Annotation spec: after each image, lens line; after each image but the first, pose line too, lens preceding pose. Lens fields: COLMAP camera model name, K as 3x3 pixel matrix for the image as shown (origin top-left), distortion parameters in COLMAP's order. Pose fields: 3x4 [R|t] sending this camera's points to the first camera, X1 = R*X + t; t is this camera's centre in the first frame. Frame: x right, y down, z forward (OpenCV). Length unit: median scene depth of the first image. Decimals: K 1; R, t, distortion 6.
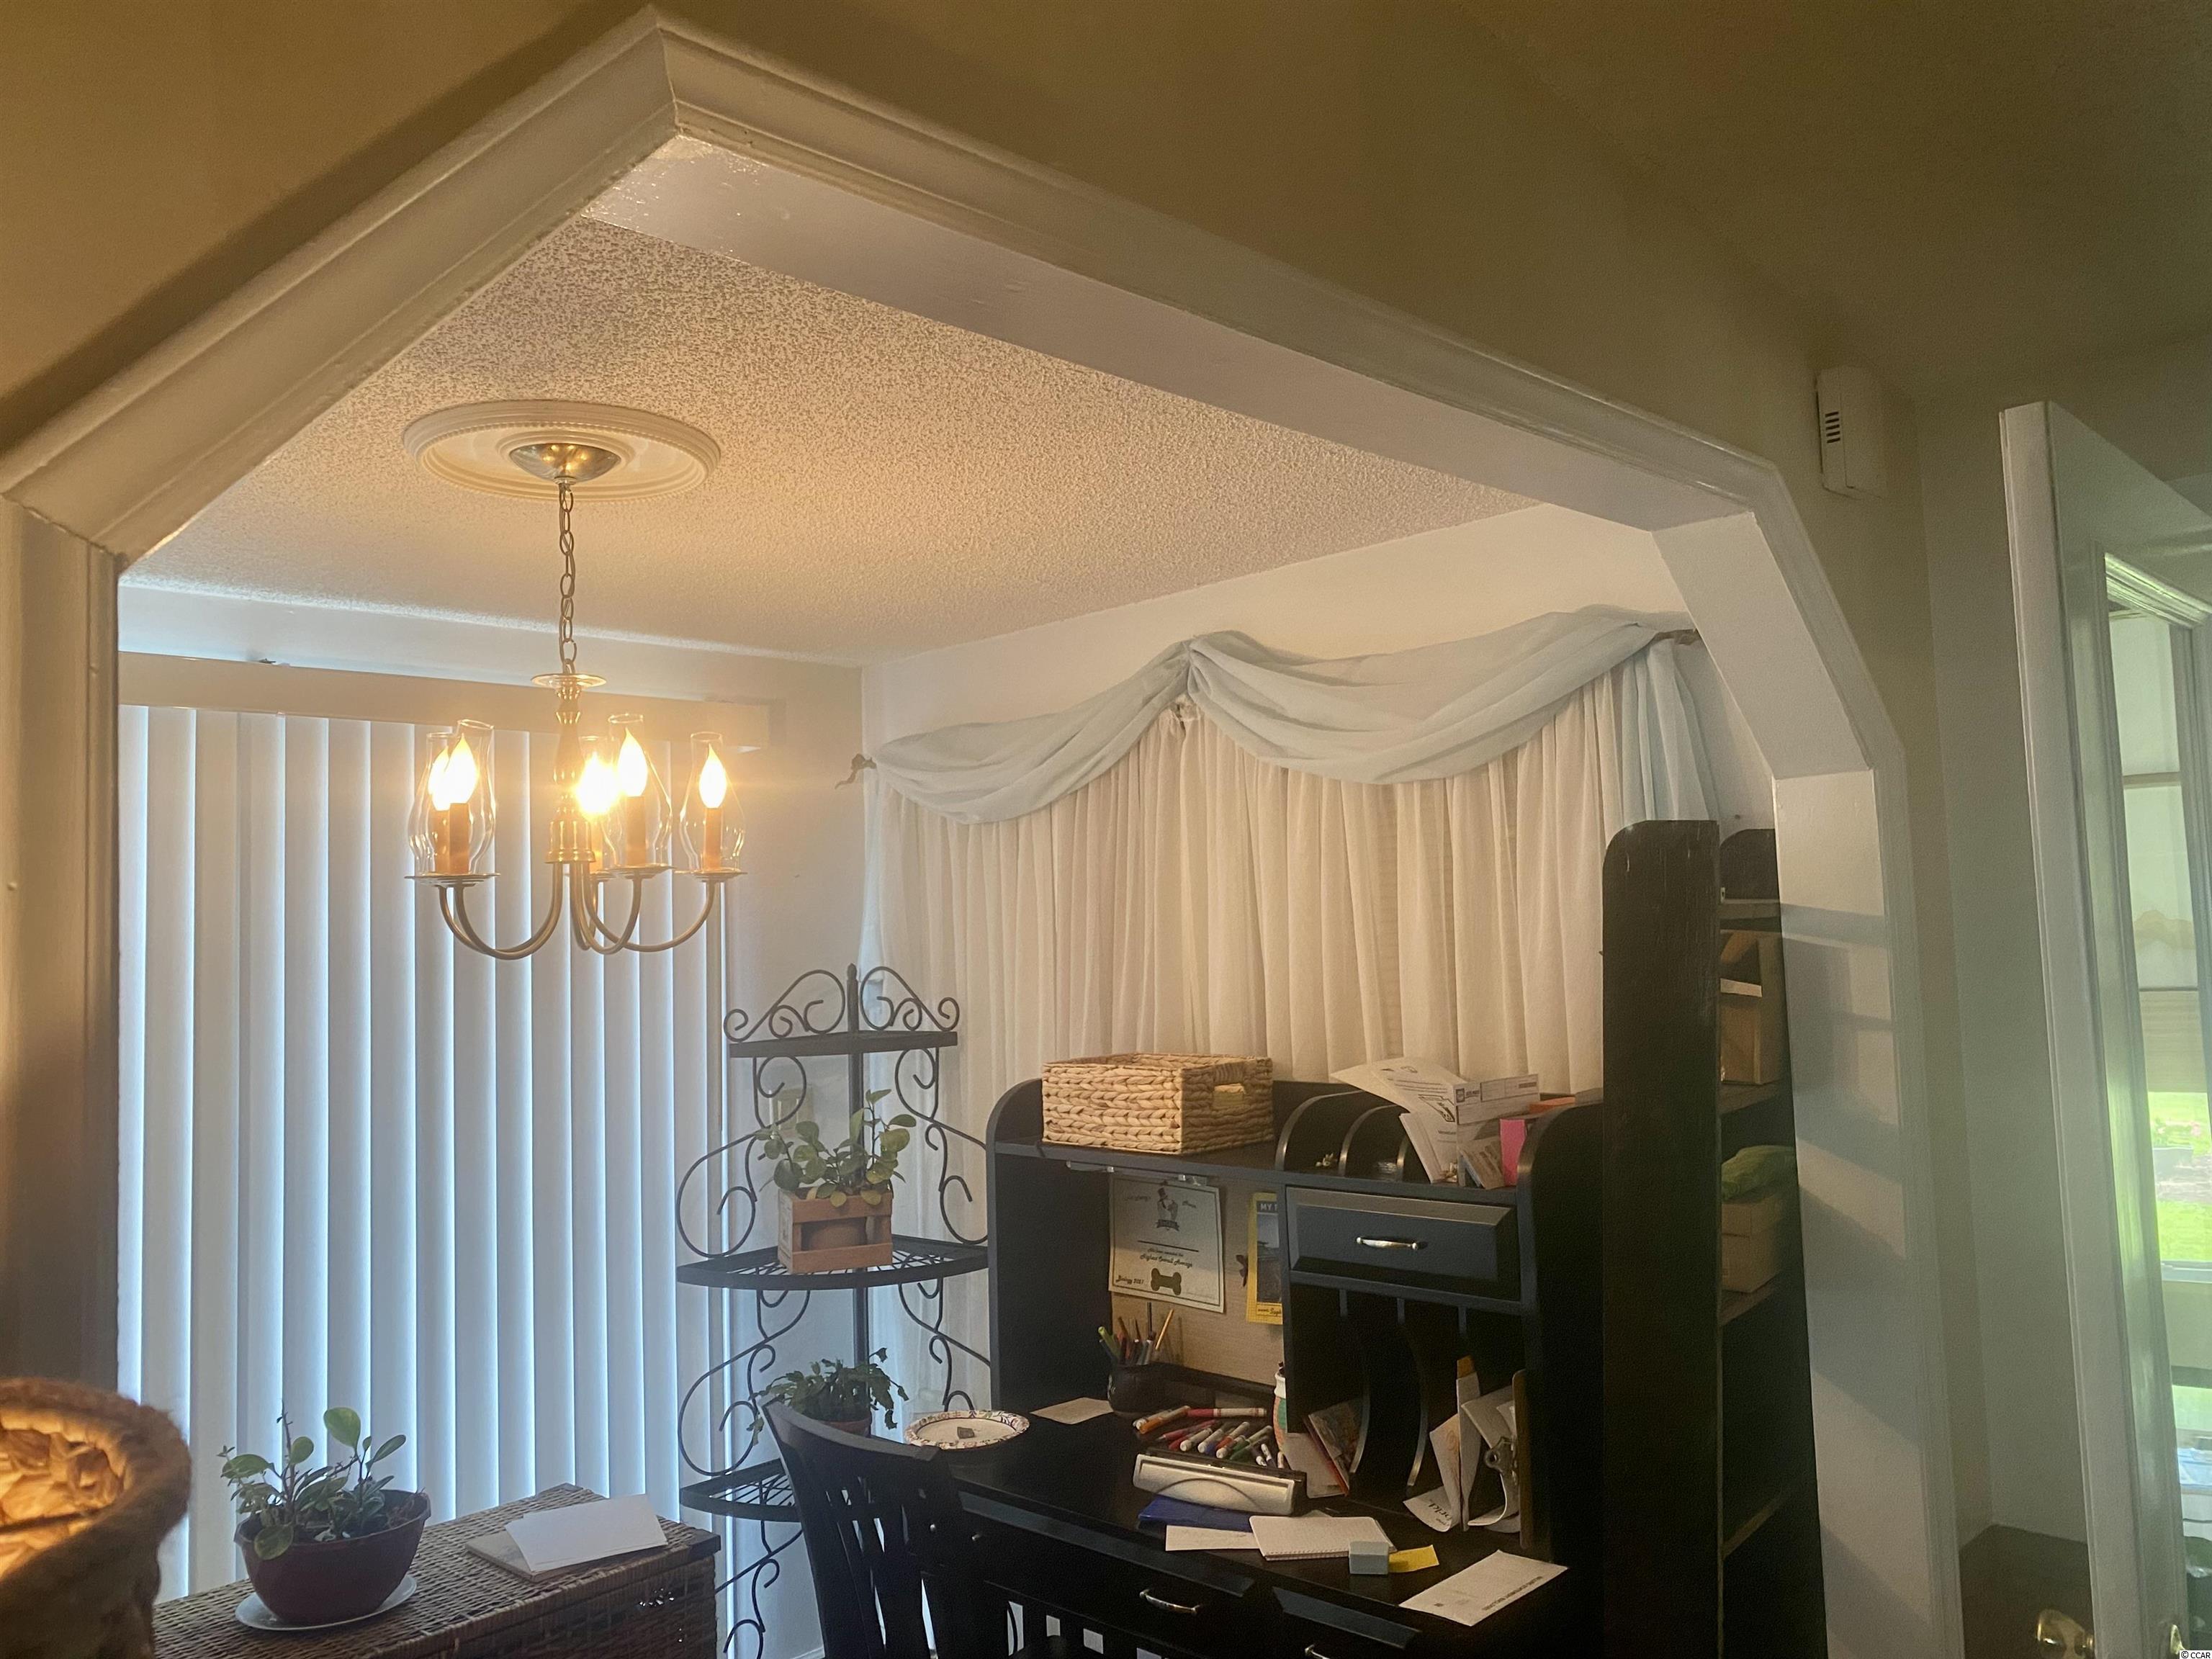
lens RADIAL K [[1724.1, 0, 1106.0], [0, 1724.1, 829.5], [0, 0, 1]] dist [0.082359, -0.007328]
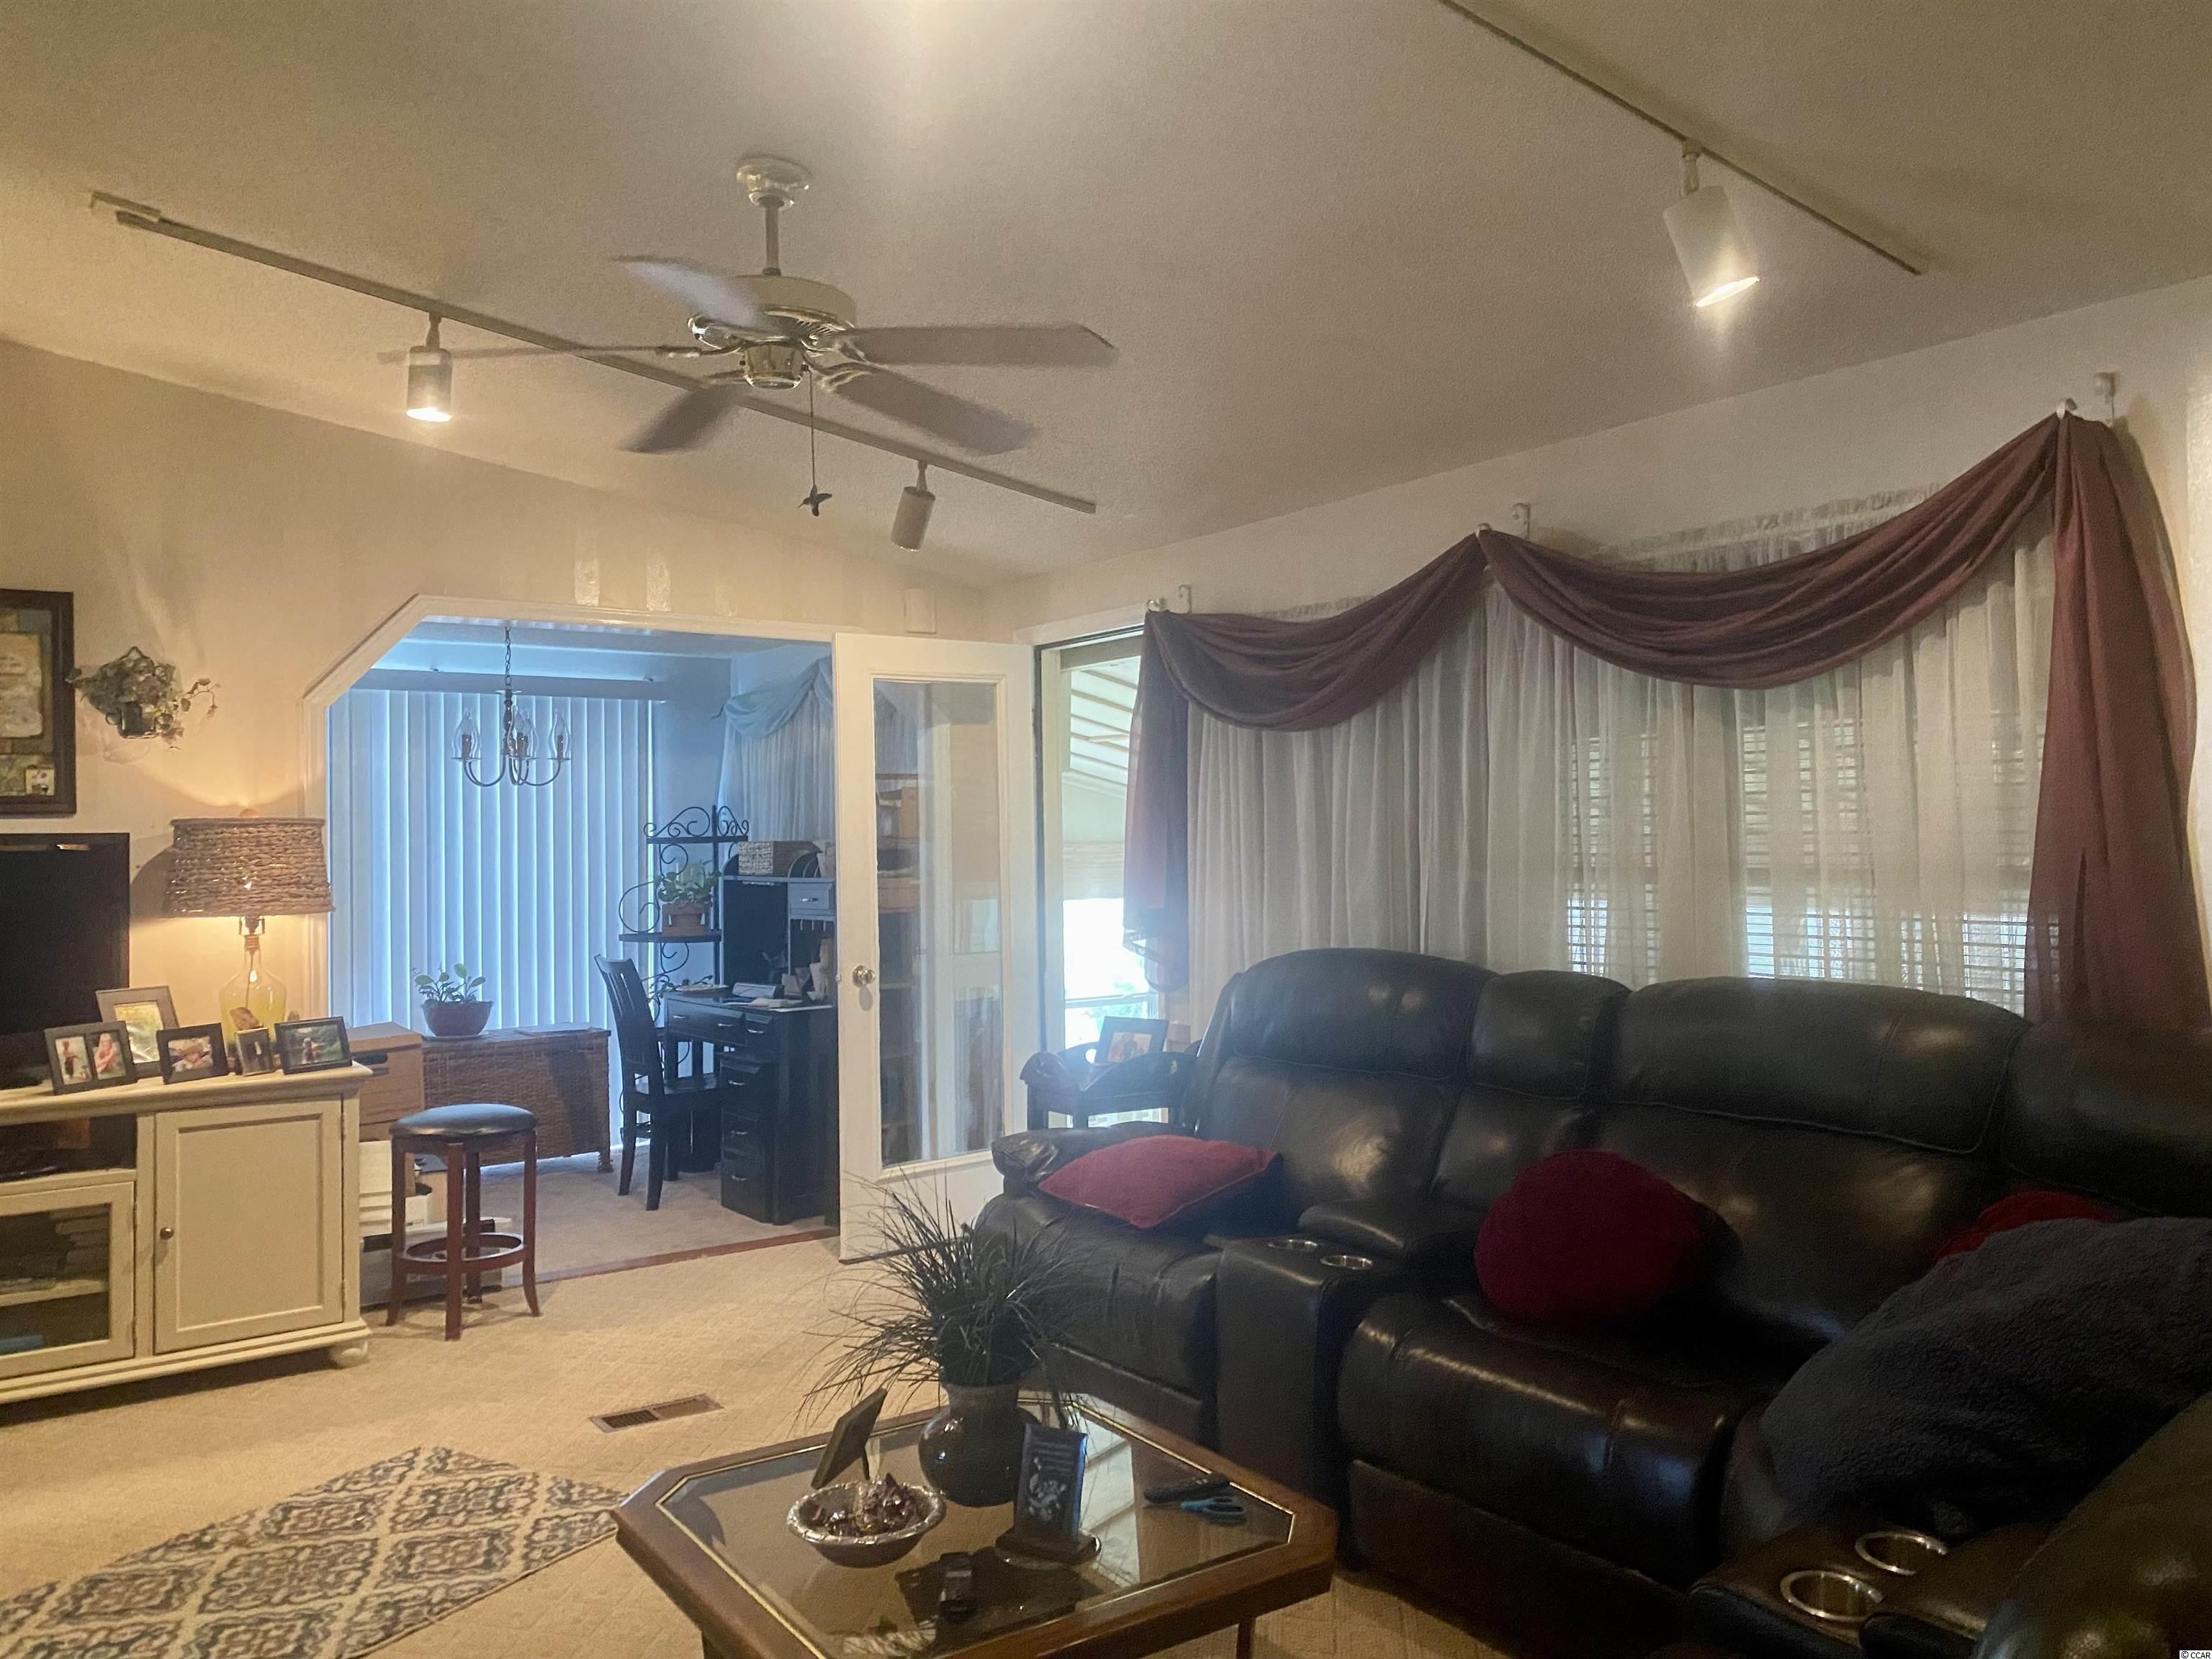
lens RADIAL K [[1724.1, 0, 1106.0], [0, 1724.1, 829.5], [0, 0, 1]] dist [0.082359, -0.007328]
pose [[0.977359, 0.011733, -0.211264, 0.777549], [-0.001232, 0.998760, 0.049767, 0.002775], [0.211586, -0.048380, 0.976161, -0.972067]]
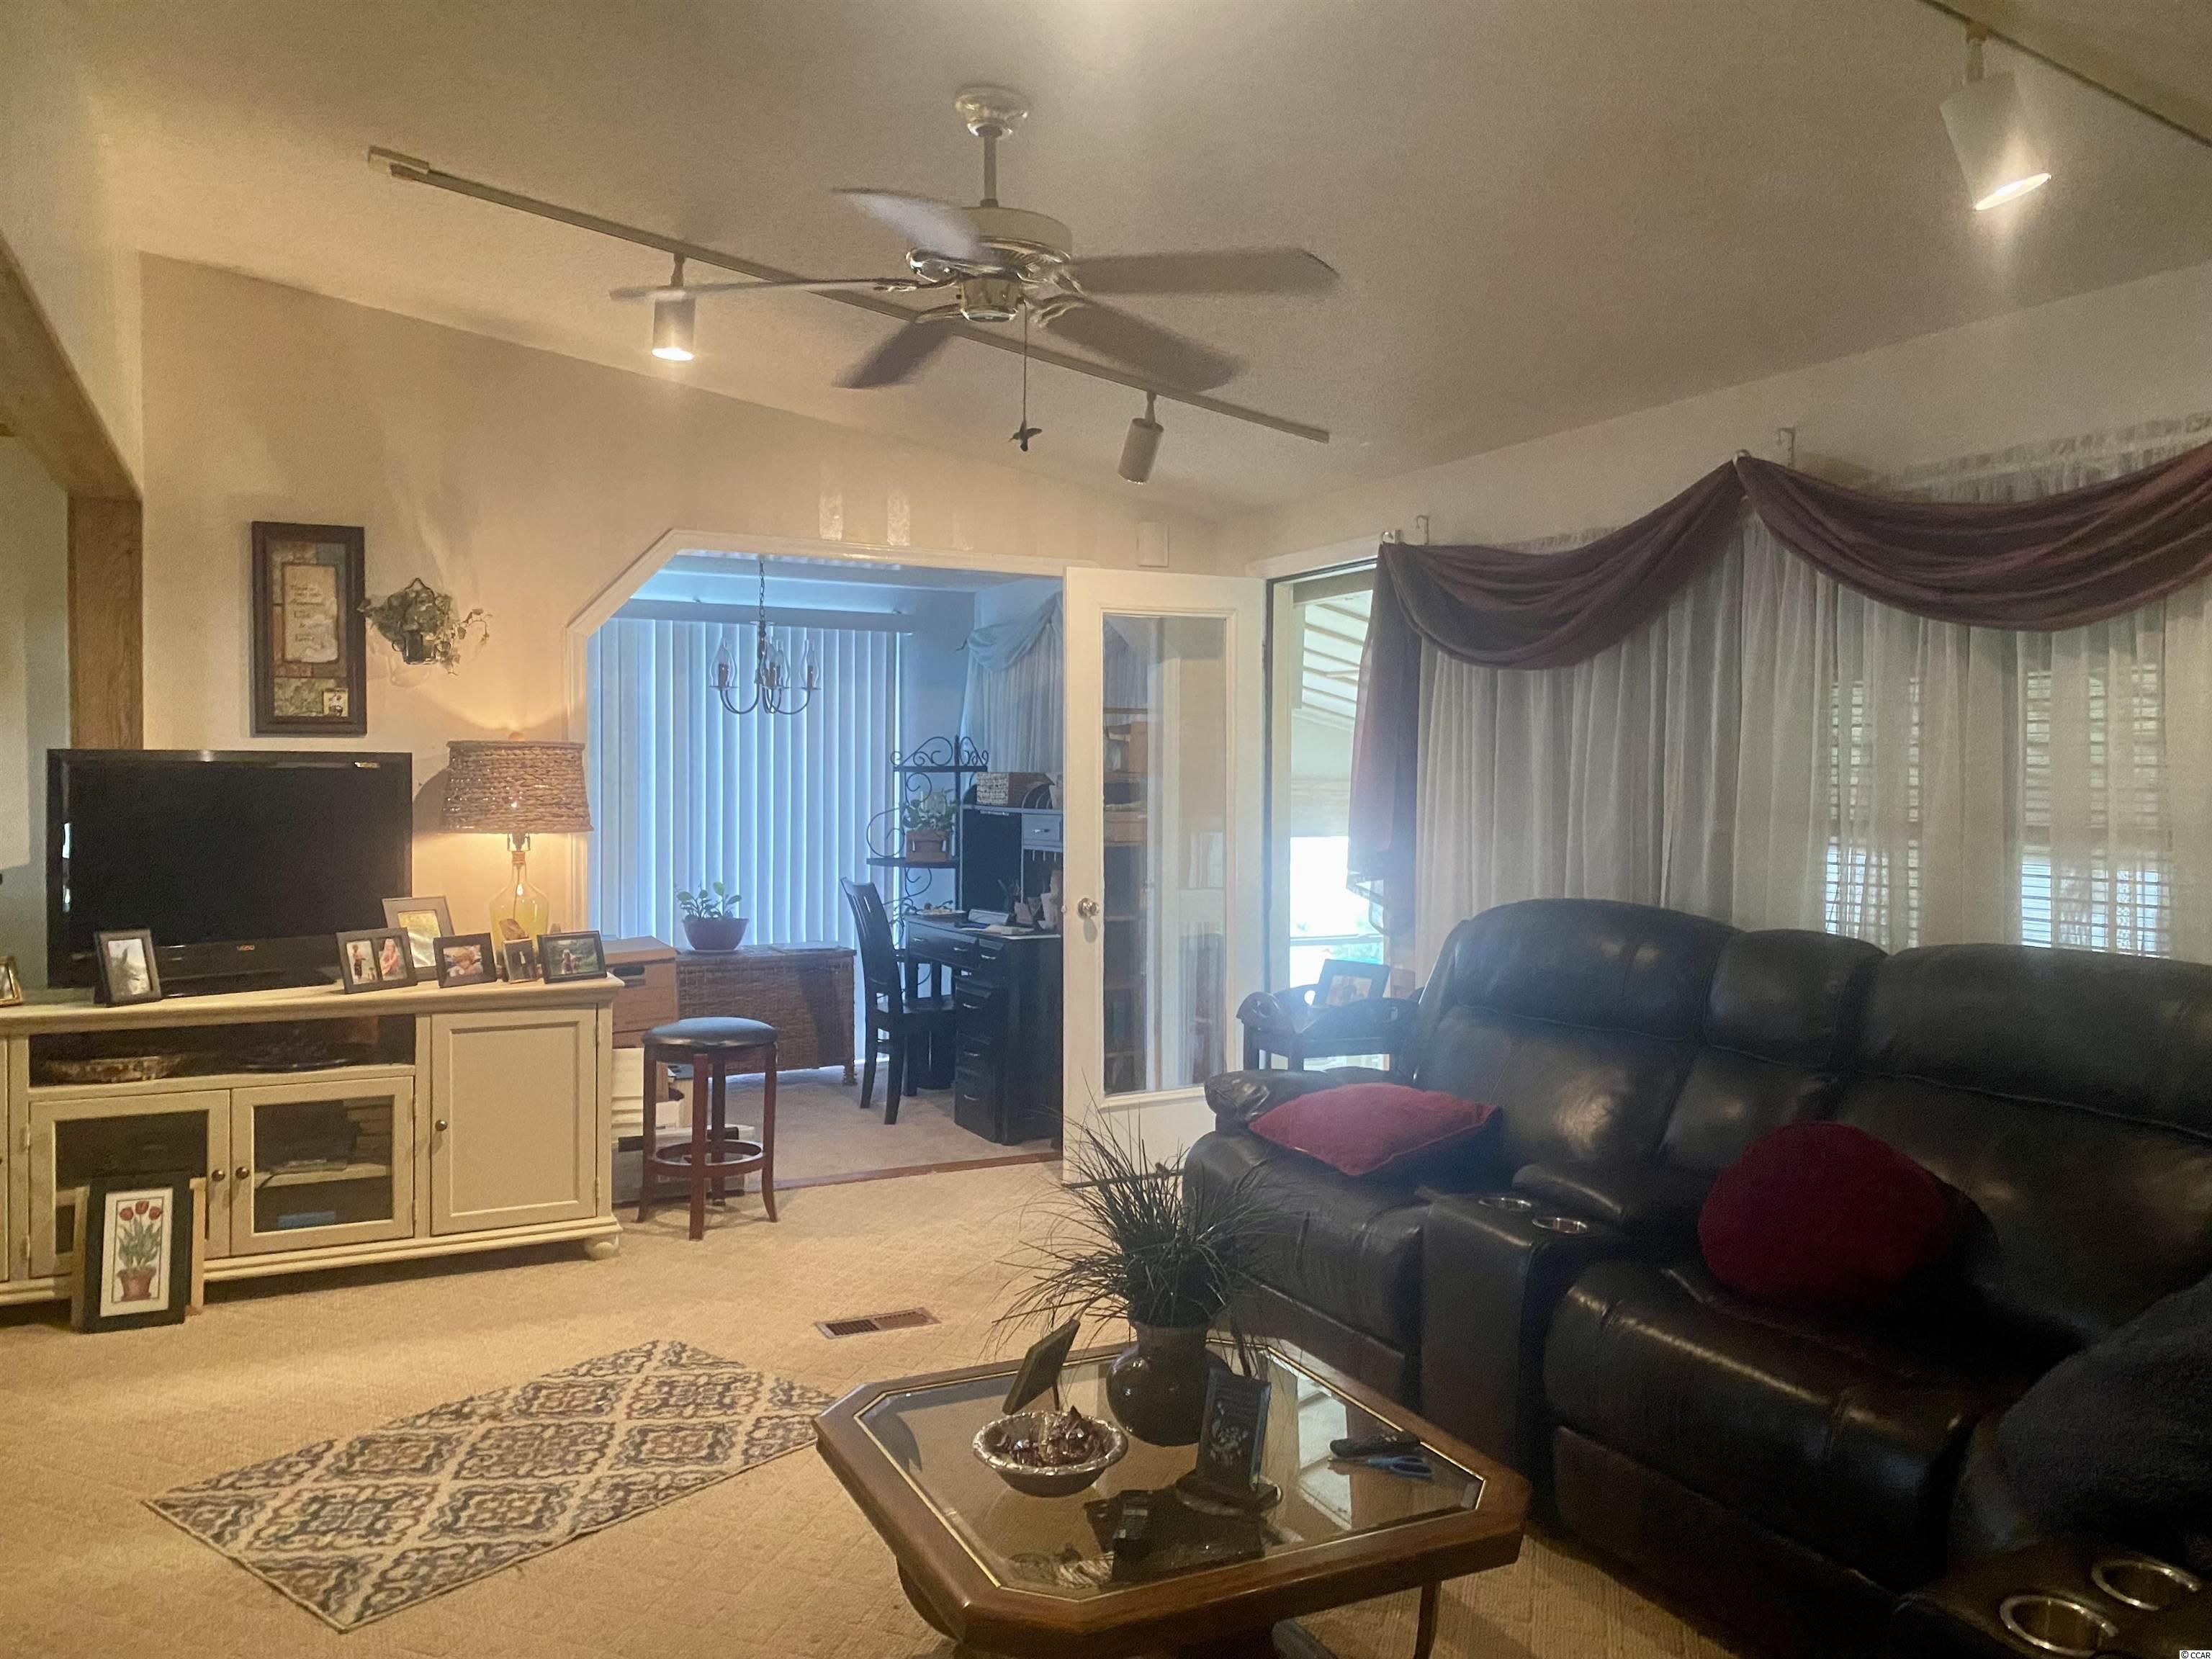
lens RADIAL K [[1724.6, 0, 1101.7], [0, 1724.6, 823.2], [0, 0, 1]] dist [0.096589, -0.046476]
pose [[0.937147, 0.043158, -0.346256, 0.783138], [-0.014292, 0.996236, 0.085492, 0.001729], [0.348642, -0.075170, 0.934237, -0.966341]]
